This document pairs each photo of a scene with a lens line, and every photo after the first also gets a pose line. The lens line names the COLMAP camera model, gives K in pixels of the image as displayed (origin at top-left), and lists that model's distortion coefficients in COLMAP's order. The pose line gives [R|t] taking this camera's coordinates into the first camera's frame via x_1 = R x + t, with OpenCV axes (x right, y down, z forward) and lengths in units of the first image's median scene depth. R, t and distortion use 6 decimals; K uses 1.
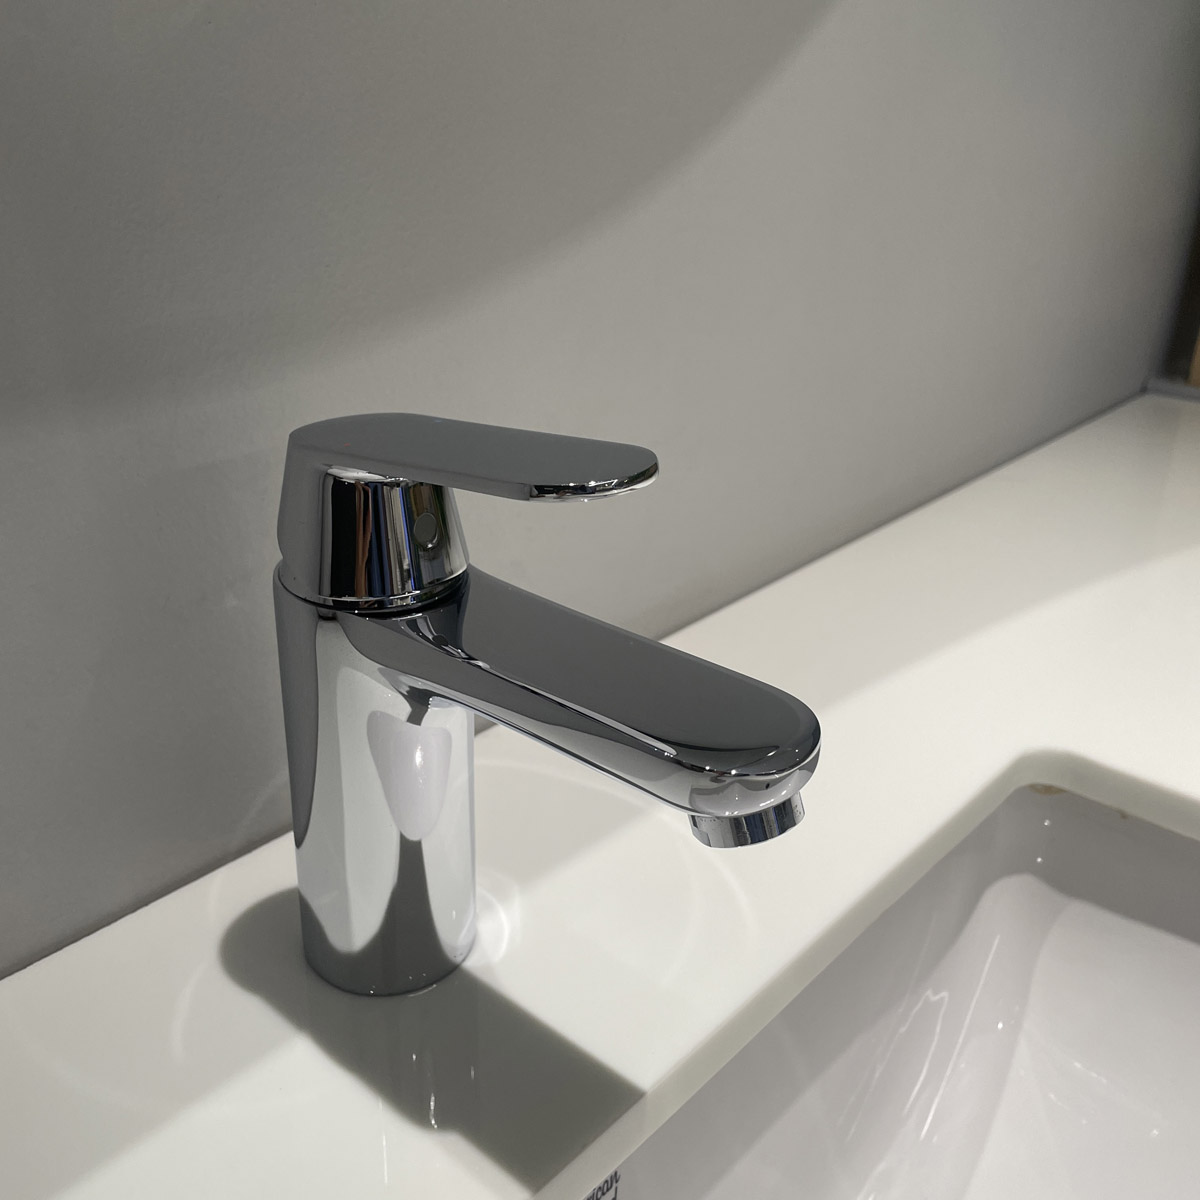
lens RADIAL K [[1223.5, 0, 605.1], [0, 1223.5, 608.1], [0, 0, 1]] dist [0.041472, 0.000000]
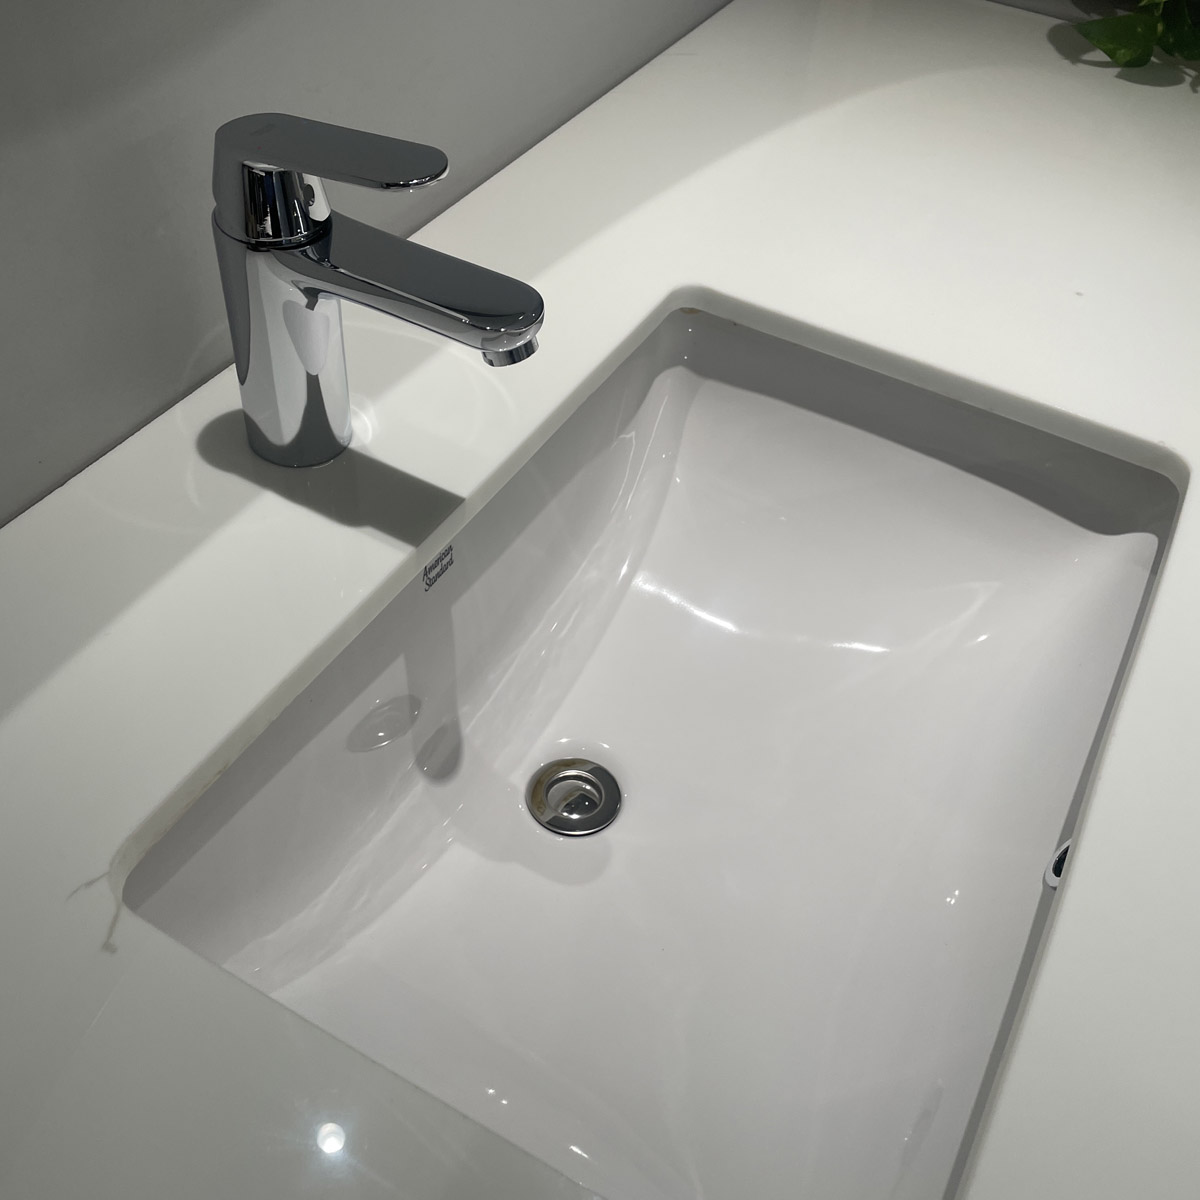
lens RADIAL K [[1223.5, 0, 623.4], [0, 1223.5, 597.0], [0, 0, 1]] dist [0.041472, 0.000000]
pose [[0.971788, -0.122530, 0.201531, -0.114968], [0.038697, 0.925717, 0.376233, -0.147907], [-0.232661, -0.357820, 0.904342, -0.726285]]
